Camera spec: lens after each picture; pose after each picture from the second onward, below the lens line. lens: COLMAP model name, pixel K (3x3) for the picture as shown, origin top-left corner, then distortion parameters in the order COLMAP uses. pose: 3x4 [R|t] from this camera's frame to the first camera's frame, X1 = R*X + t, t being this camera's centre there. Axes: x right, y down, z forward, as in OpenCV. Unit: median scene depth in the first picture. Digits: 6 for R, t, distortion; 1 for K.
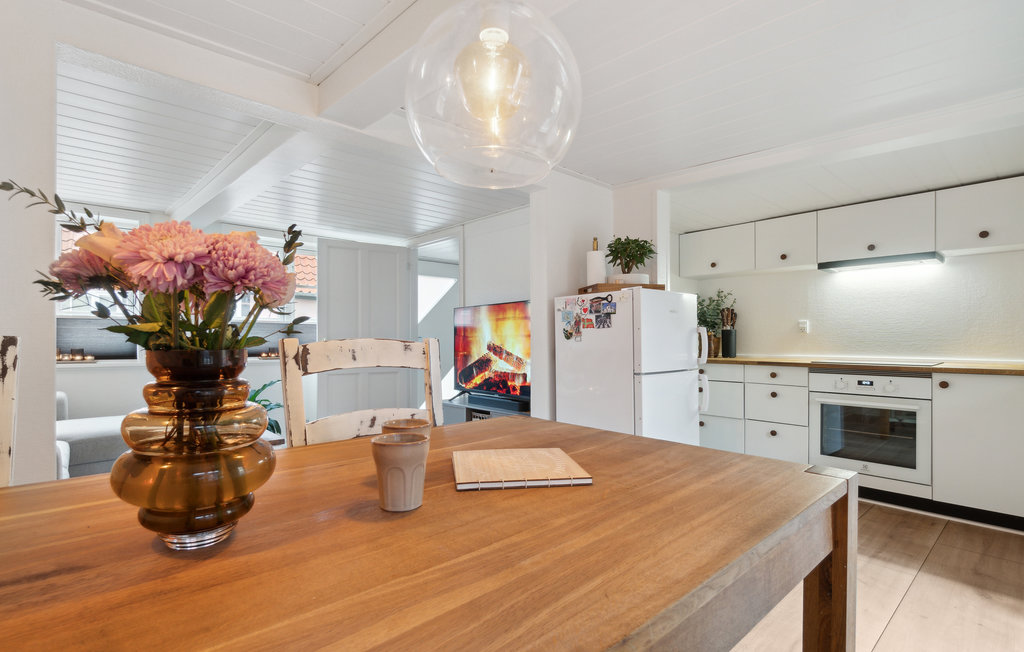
lens RADIAL K [[484.1, 0, 507.0], [0, 484.1, 335.7], [0, 0, 1]] dist [-0.003518, -0.000383]
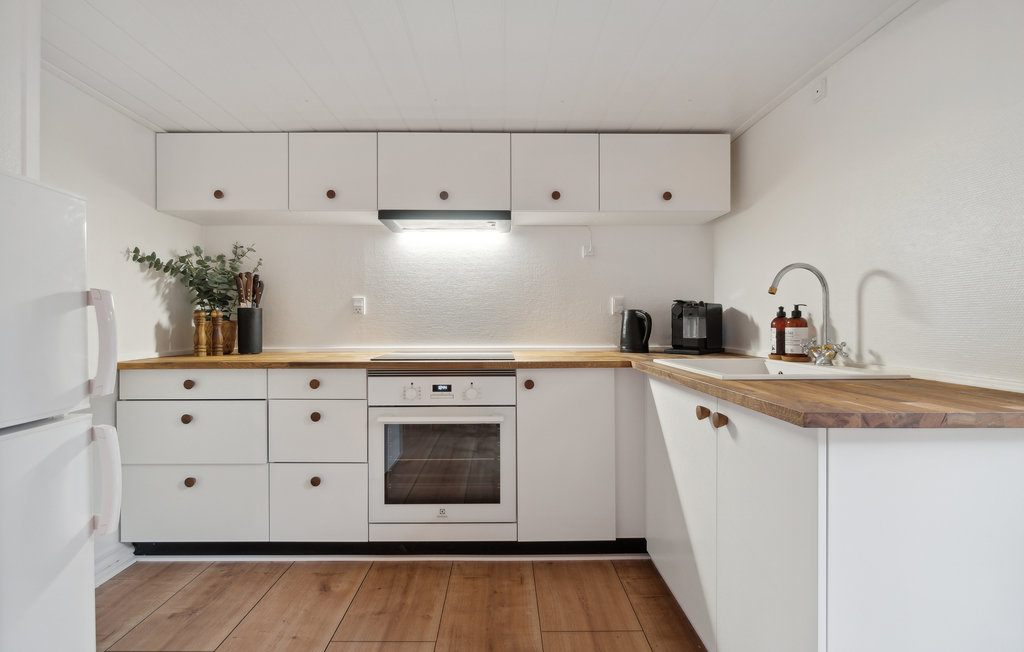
lens RADIAL K [[484.1, 0, 507.0], [0, 484.1, 335.7], [0, 0, 1]] dist [-0.003518, -0.000383]
pose [[0.659040, -0.016687, 0.751923, 0.267526], [-0.004565, 0.999647, 0.026185, 0.005890], [-0.752094, -0.020689, 0.658731, 0.443521]]
